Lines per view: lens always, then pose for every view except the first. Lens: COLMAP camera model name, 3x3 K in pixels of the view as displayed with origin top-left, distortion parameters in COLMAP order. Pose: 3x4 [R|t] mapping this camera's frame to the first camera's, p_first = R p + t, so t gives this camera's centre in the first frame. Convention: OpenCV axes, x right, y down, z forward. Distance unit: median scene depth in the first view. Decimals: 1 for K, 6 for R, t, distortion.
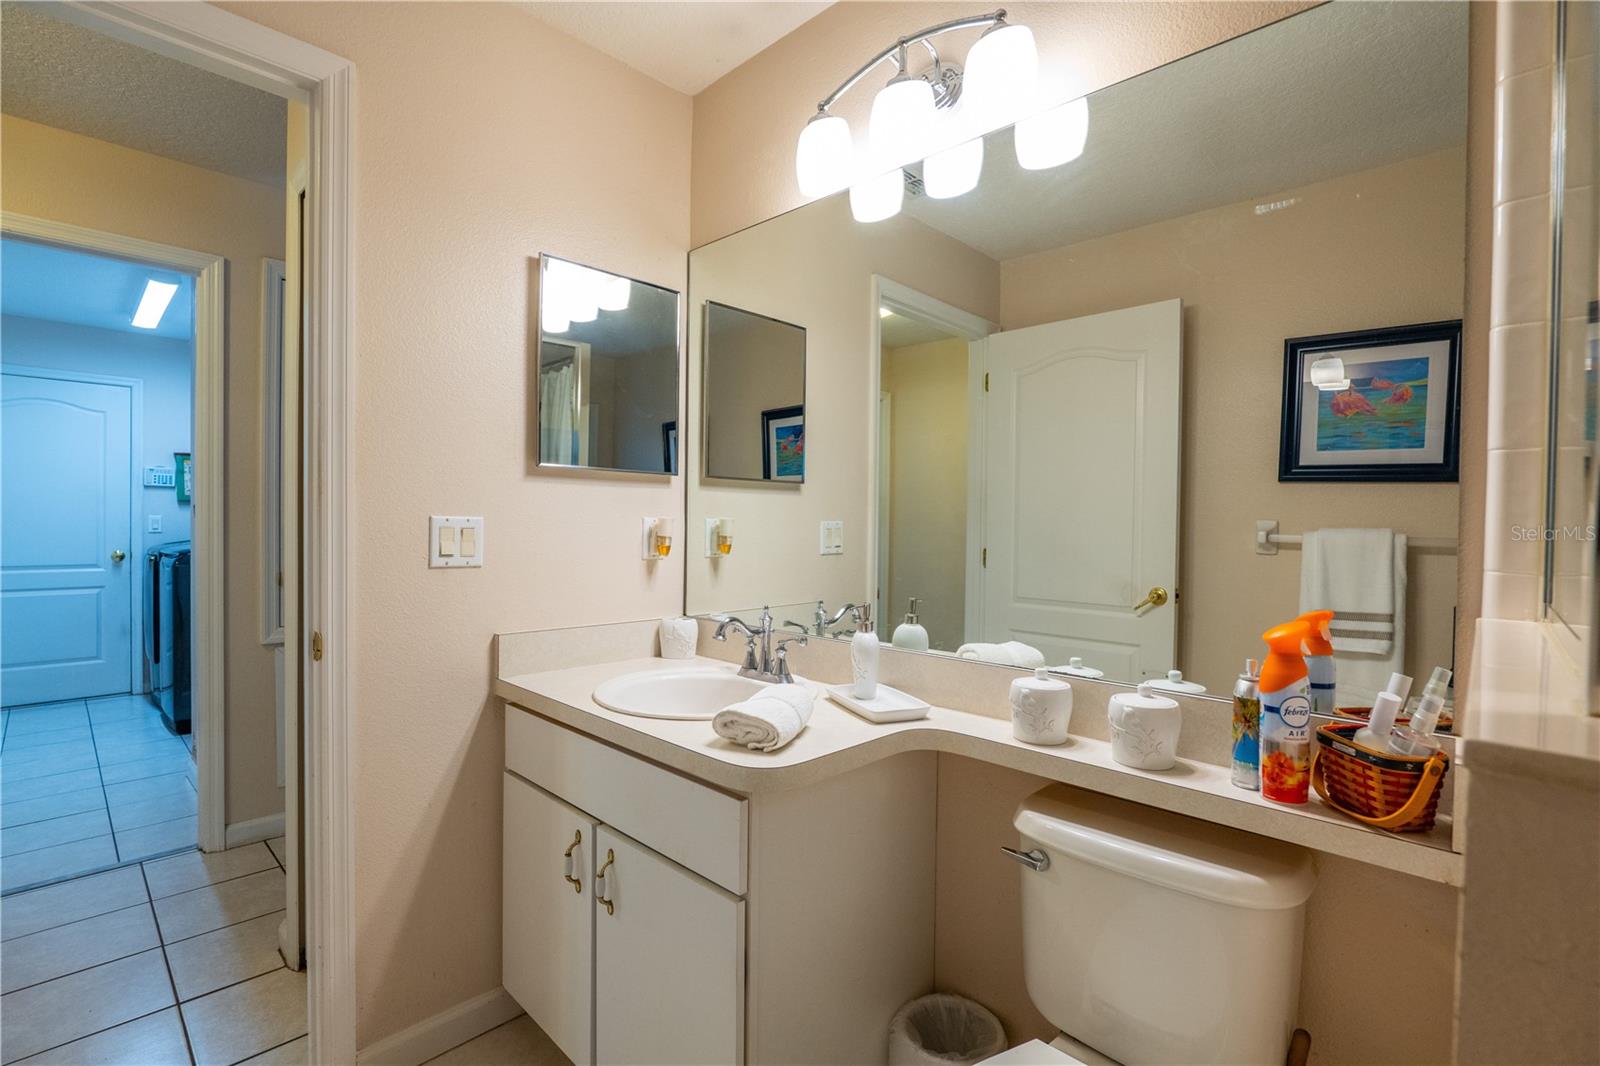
lens RADIAL K [[733.0, 0, 797.9], [0, 733.0, 535.2], [0, 0, 1]] dist [-0.024749, 0.006643]
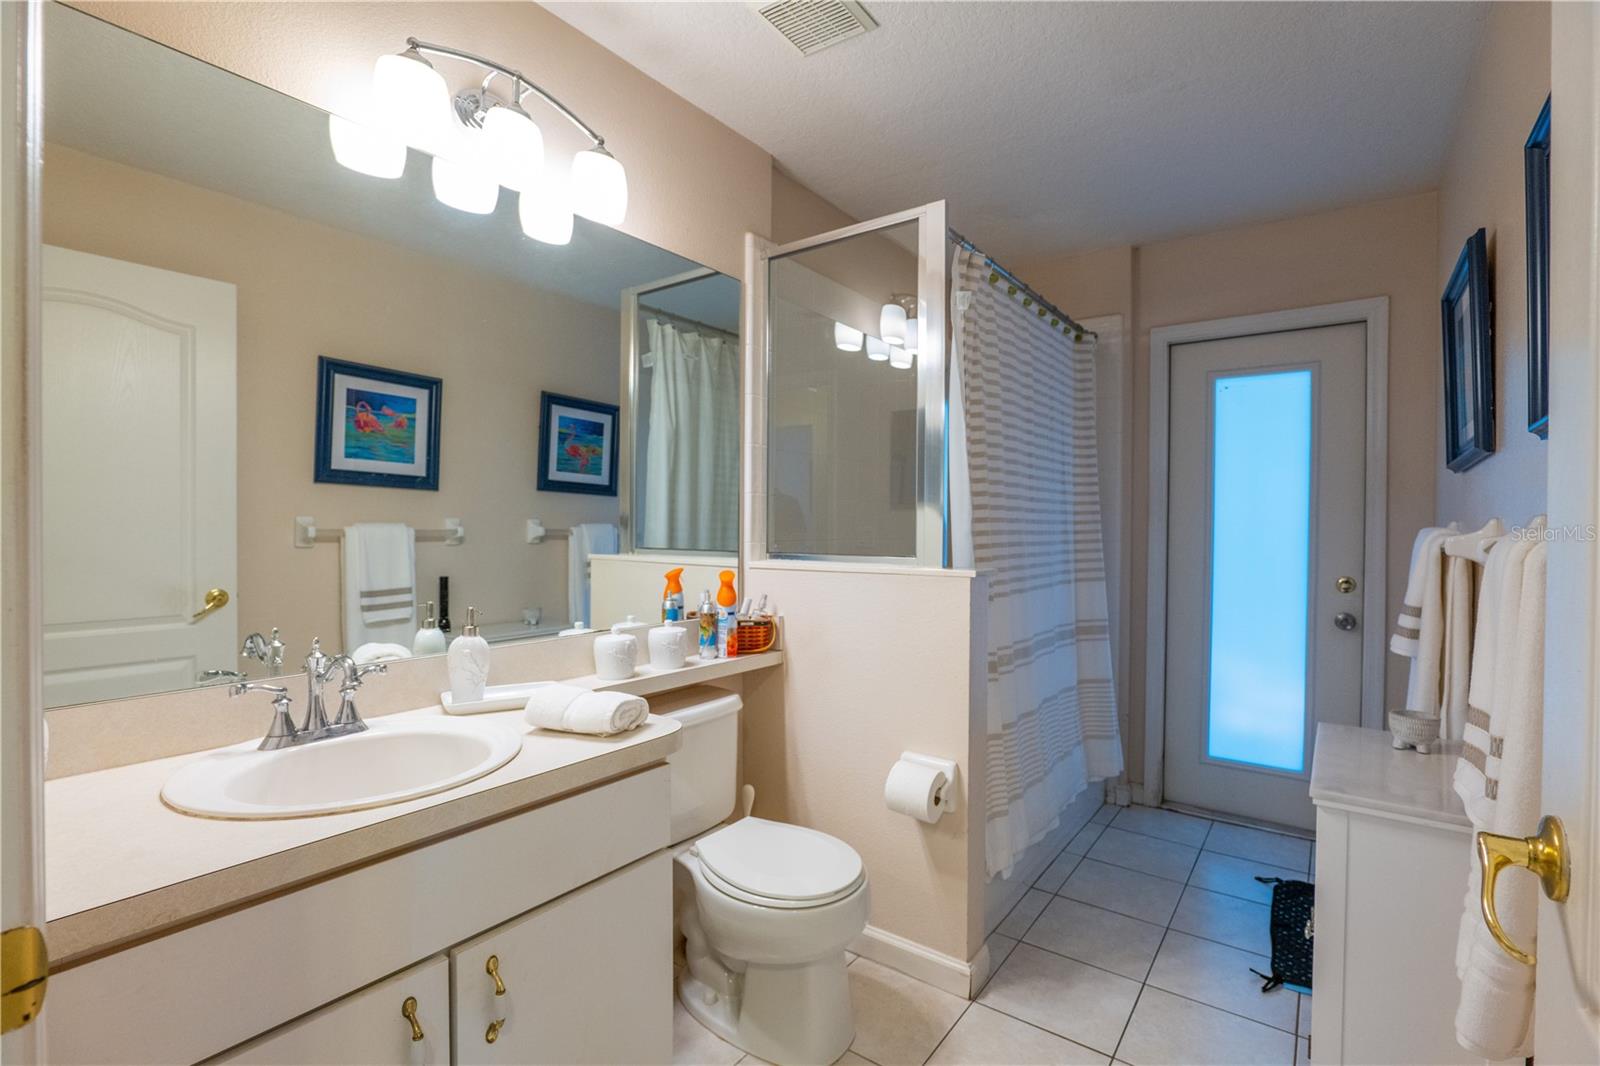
lens RADIAL K [[733.0, 0, 801.7], [0, 733.0, 526.9], [0, 0, 1]] dist [-0.024749, 0.006643]
pose [[-0.122324, -0.016228, 0.992358, -0.597208], [0.012772, 0.999758, 0.017924, -0.016457], [-0.992408, 0.014867, -0.122087, 0.437515]]
